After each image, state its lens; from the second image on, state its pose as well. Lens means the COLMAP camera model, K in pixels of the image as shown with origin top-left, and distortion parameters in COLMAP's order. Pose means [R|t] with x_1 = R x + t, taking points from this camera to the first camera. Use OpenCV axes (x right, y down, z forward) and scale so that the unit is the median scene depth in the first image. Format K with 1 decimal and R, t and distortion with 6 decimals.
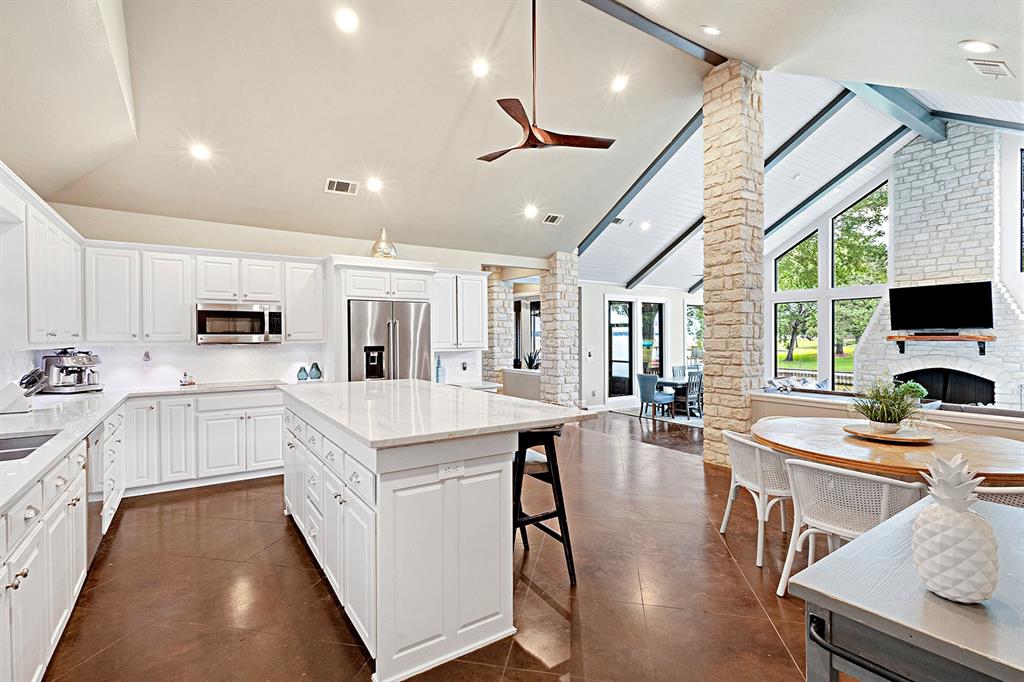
lens RADIAL K [[476.1, 0, 515.8], [0, 476.1, 342.2], [0, 0, 1]] dist [0.004467, 0.000696]
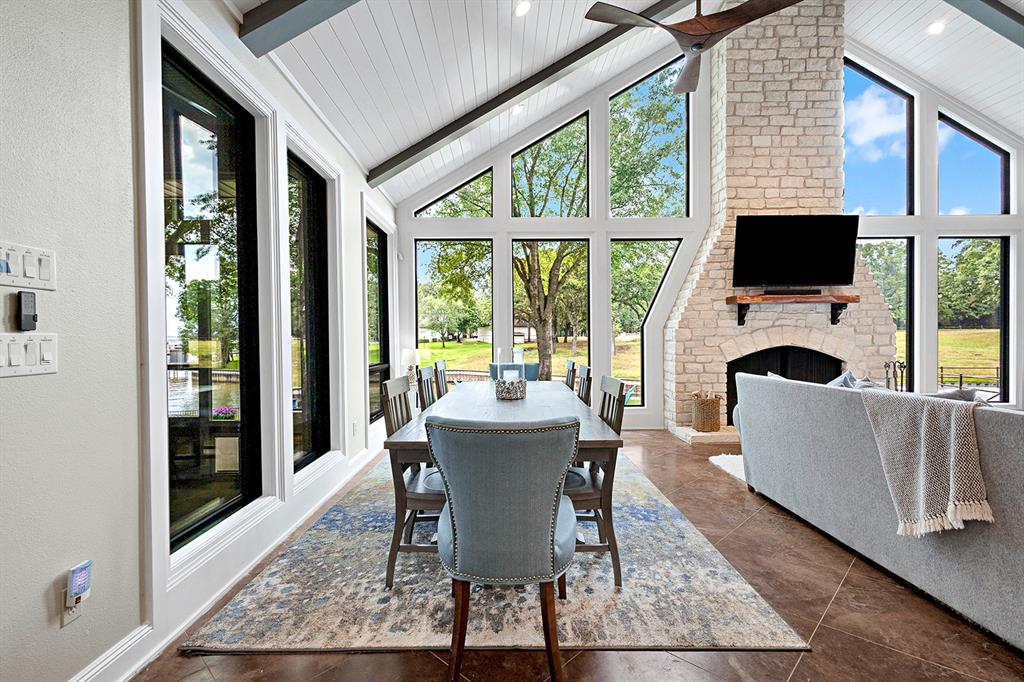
lens RADIAL K [[476.1, 0, 514.5], [0, 476.1, 336.4], [0, 0, 1]] dist [0.004467, 0.000696]
pose [[0.546222, -0.011214, 0.837565, 0.149690], [0.014395, 0.999888, 0.003999, 0.036247], [-0.837517, 0.009872, 0.546323, 1.036458]]
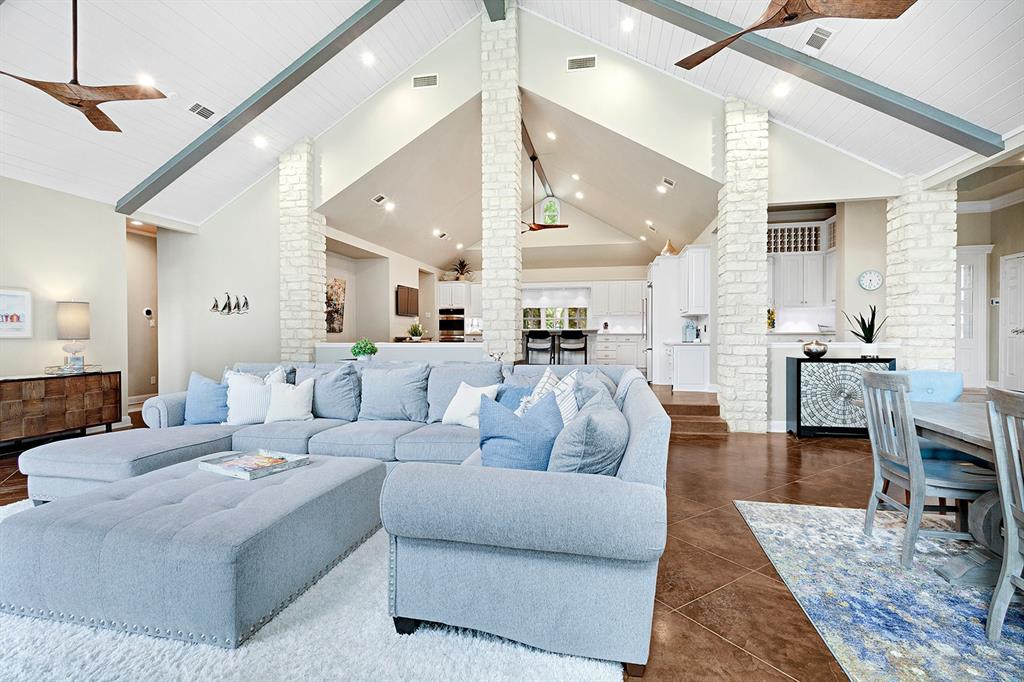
lens RADIAL K [[476.1, 0, 507.6], [0, 476.1, 340.4], [0, 0, 1]] dist [0.004467, 0.000696]
pose [[-0.718903, 0.017839, -0.694881, 0.823133], [-0.002675, 0.999592, 0.028429, 0.036158], [0.695105, 0.022296, -0.718562, 1.199975]]
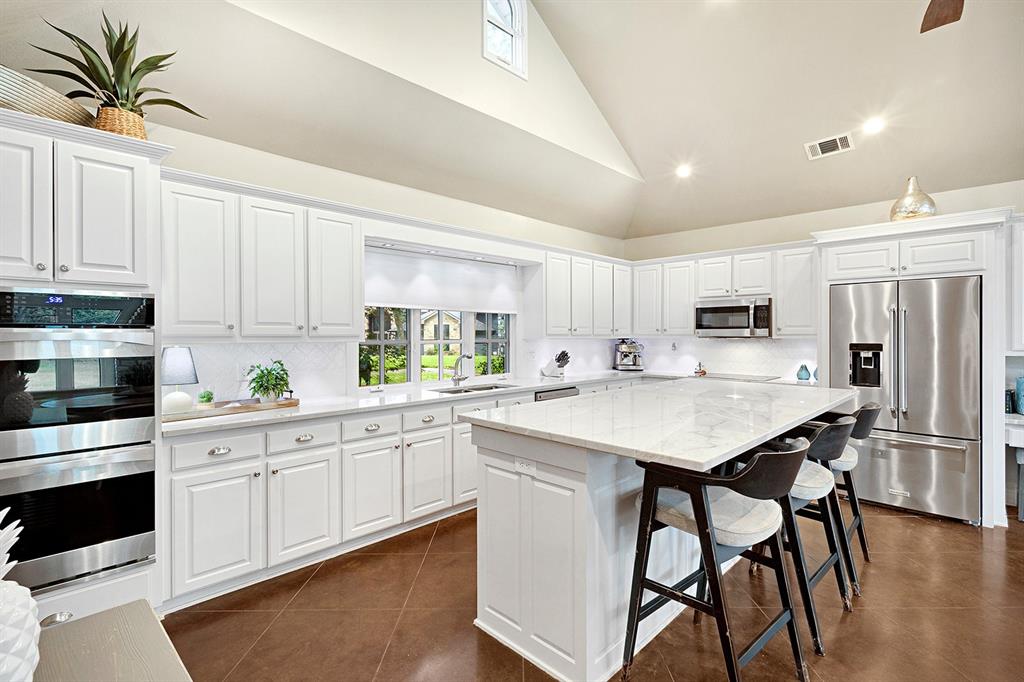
lens RADIAL K [[476.1, 0, 509.7], [0, 476.1, 336.8], [0, 0, 1]] dist [0.004467, 0.000696]
pose [[0.197931, 0.011901, -0.980144, 0.183996], [-0.009671, 0.999901, 0.010188, -0.002355], [0.980168, 0.007462, 0.198026, 0.171246]]
